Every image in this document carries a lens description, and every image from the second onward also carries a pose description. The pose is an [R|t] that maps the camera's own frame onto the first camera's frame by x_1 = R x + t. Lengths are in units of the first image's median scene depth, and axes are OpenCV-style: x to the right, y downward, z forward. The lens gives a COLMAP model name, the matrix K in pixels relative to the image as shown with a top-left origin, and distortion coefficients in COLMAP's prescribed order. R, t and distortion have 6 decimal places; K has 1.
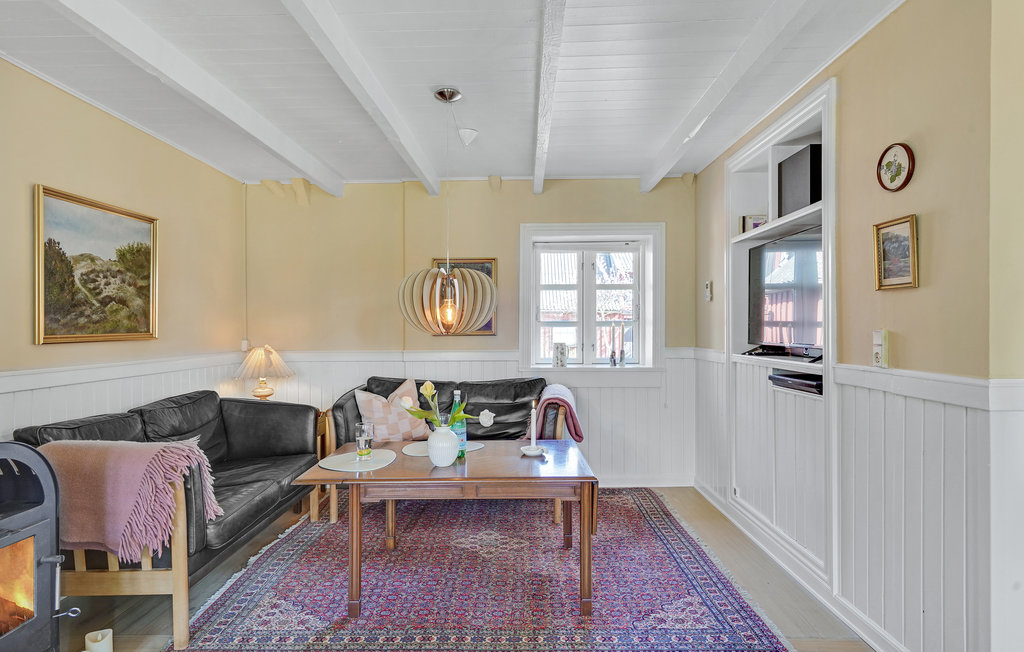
lens RADIAL K [[559.2, 0, 497.2], [0, 559.2, 331.5], [0, 0, 1]] dist [0.001675, 0.000332]
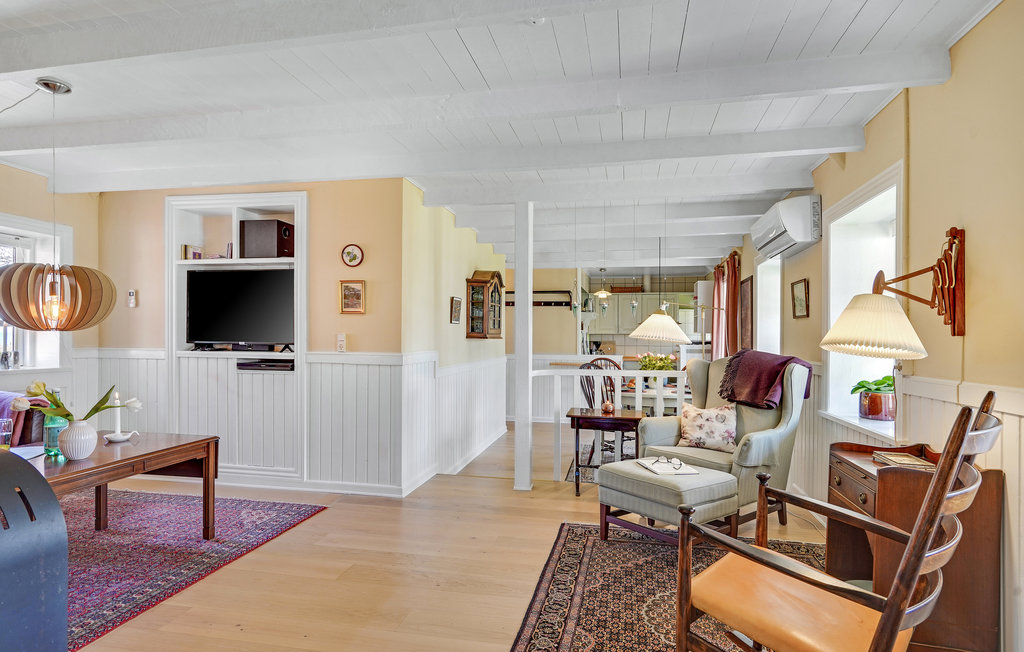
lens RADIAL K [[559.2, 0, 497.2], [0, 559.2, 331.5], [0, 0, 1]] dist [0.001675, 0.000332]
pose [[0.198432, 0.019982, 0.979911, -0.959314], [-0.007325, 0.999794, -0.018904, 0.020467], [-0.980087, -0.003427, 0.198537, 0.043367]]
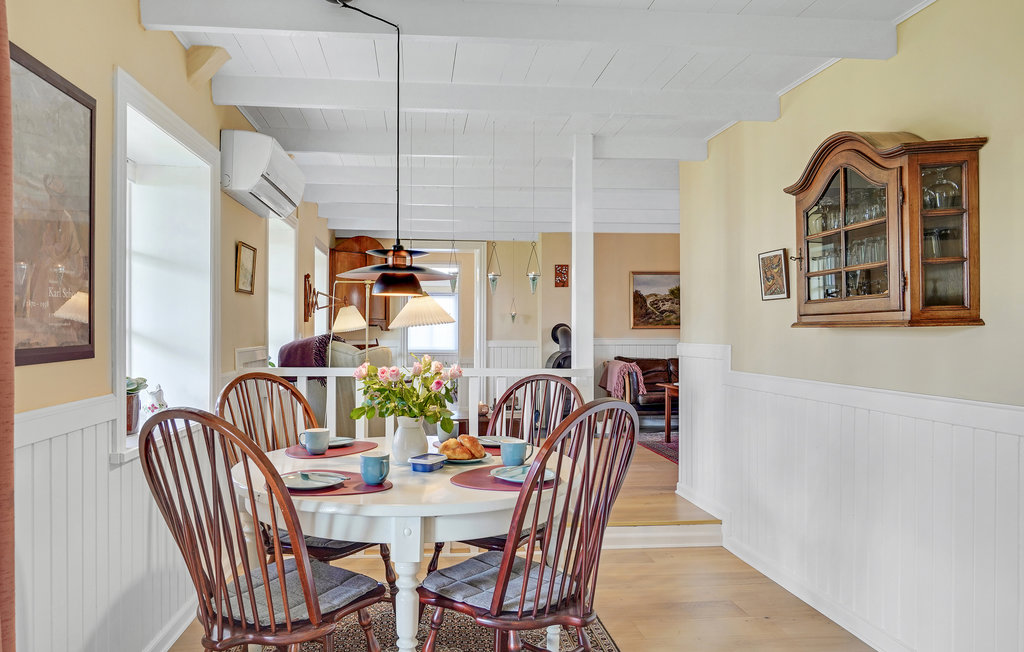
lens RADIAL K [[882.4, 0, 512.0], [0, 882.4, 326.0], [0, 0, 1]] dist [0.000797, 0.000128]
pose [[0.137548, 0.000280, -0.990495, 3.091378], [-0.009280, 0.999956, -0.001006, 0.016490], [0.990452, 0.009330, 0.137545, -0.166630]]
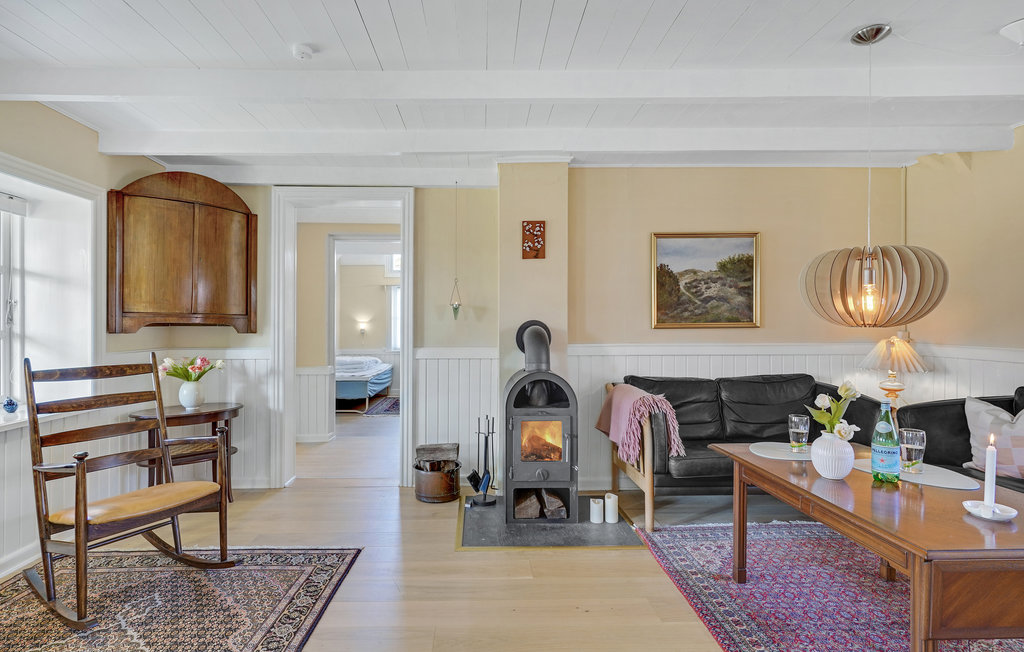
lens RADIAL K [[557.0, 0, 512.0], [0, 557.0, 326.0], [0, 0, 1]] dist [-0.001439, -0.000128]
pose [[0.038942, 0.014885, -0.999131, 0.741345], [-0.005259, 0.999878, 0.014691, -0.006252], [0.999228, 0.004682, 0.039015, 0.465796]]
